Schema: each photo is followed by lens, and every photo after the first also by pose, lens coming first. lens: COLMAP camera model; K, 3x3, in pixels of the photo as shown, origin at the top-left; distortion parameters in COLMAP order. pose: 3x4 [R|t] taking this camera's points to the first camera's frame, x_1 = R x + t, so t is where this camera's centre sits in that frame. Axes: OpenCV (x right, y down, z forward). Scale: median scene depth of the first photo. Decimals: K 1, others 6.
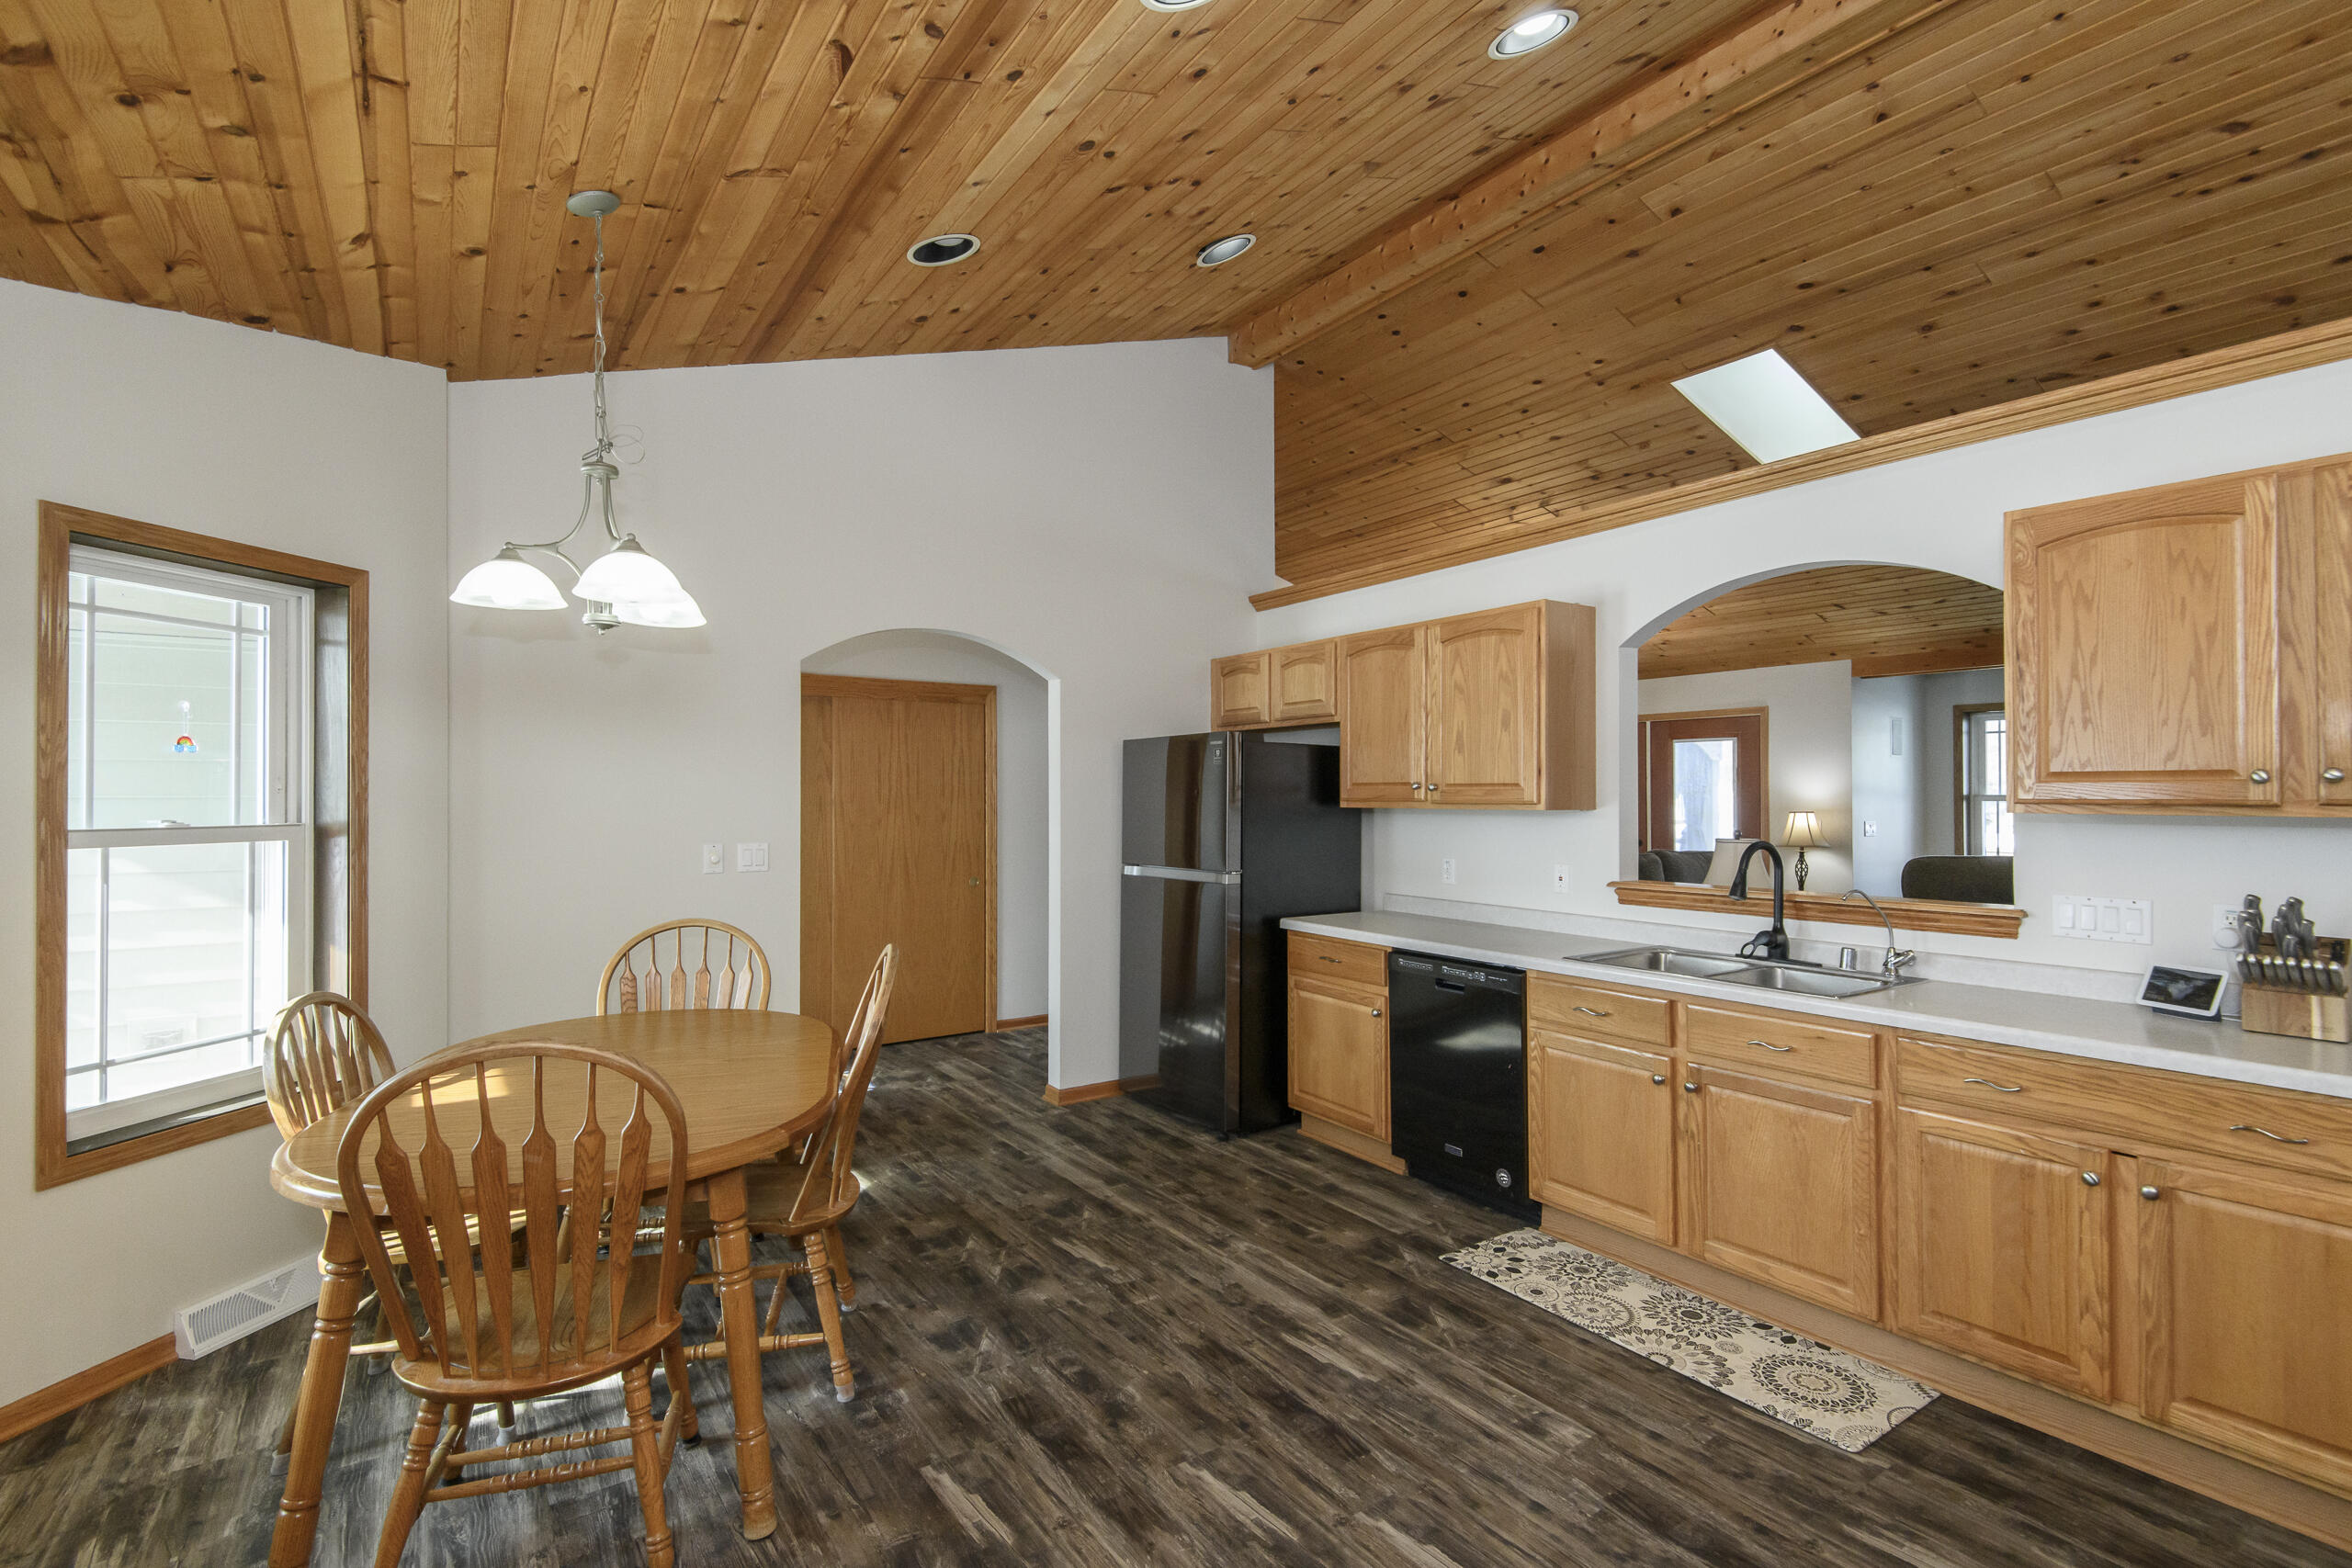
lens RADIAL K [[1086.3, 0, 1166.5], [0, 1086.3, 786.2], [0, 0, 1]] dist [0.027765, -0.009625]
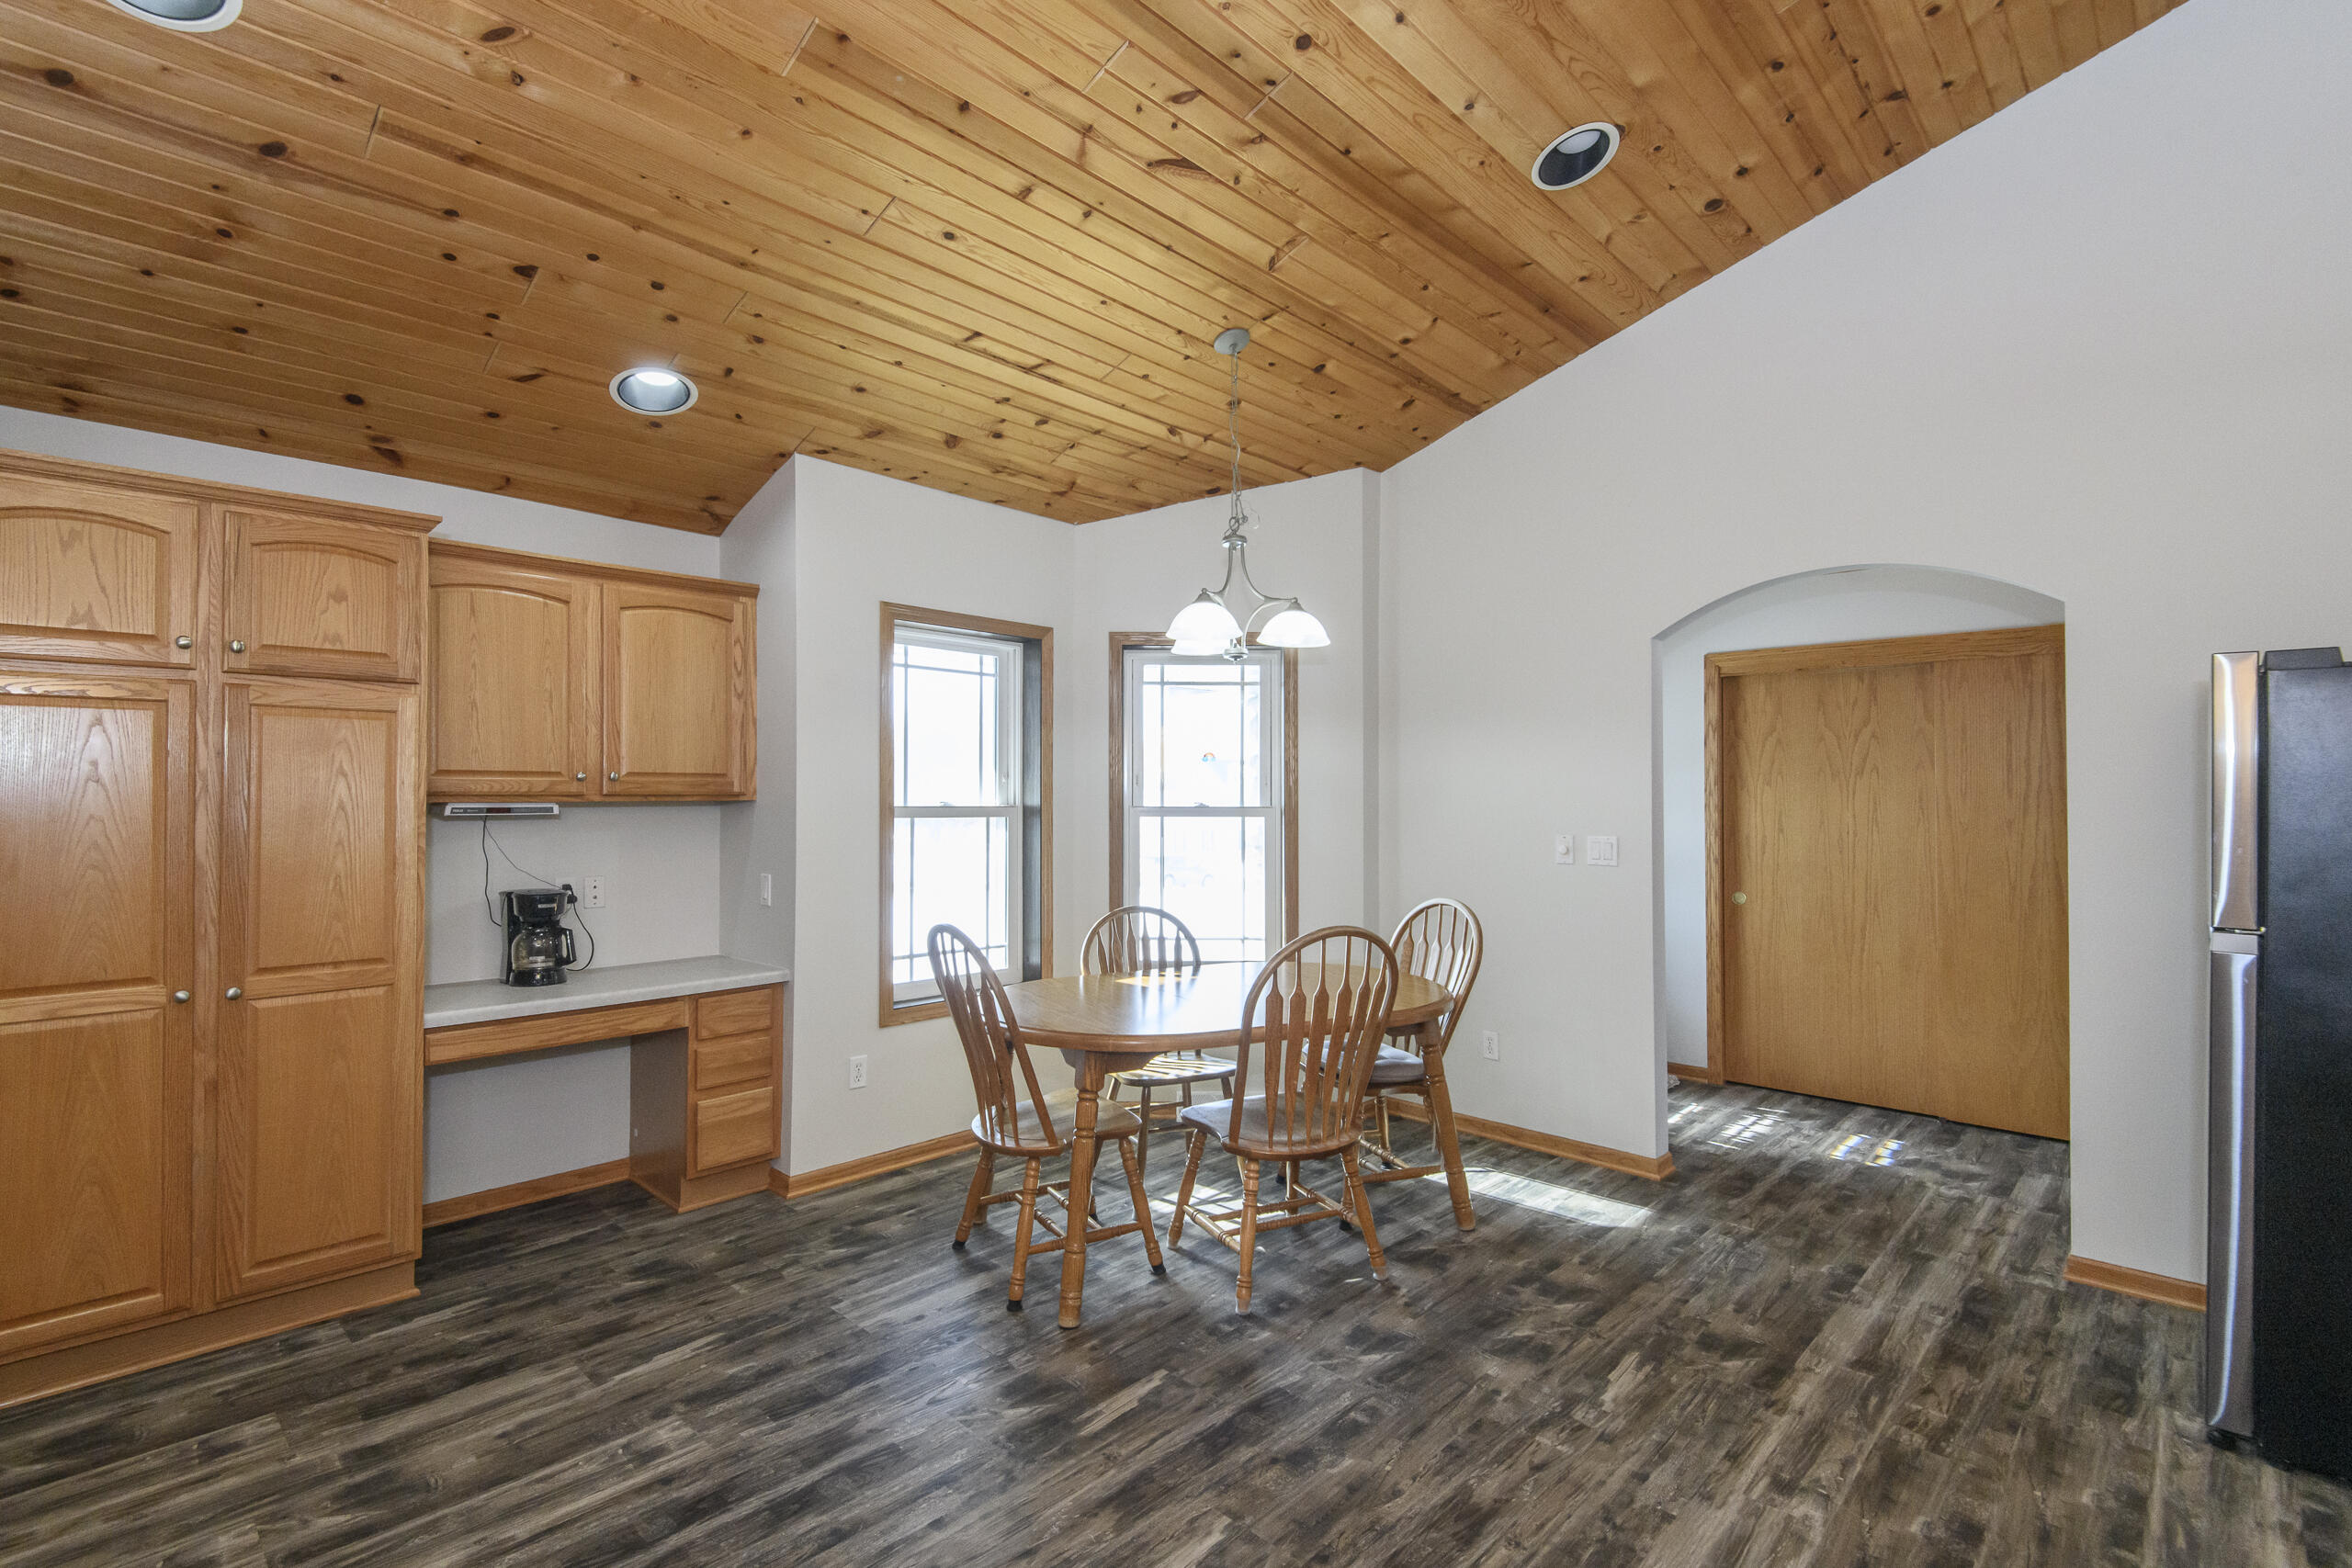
lens RADIAL K [[1086.3, 0, 1166.5], [0, 1086.3, 786.2], [0, 0, 1]] dist [0.027765, -0.009625]
pose [[0.207920, -0.007083, -0.978120, 0.604632], [0.005831, 0.999965, -0.006002, 0.013449], [0.978128, -0.004455, 0.207954, 0.518345]]
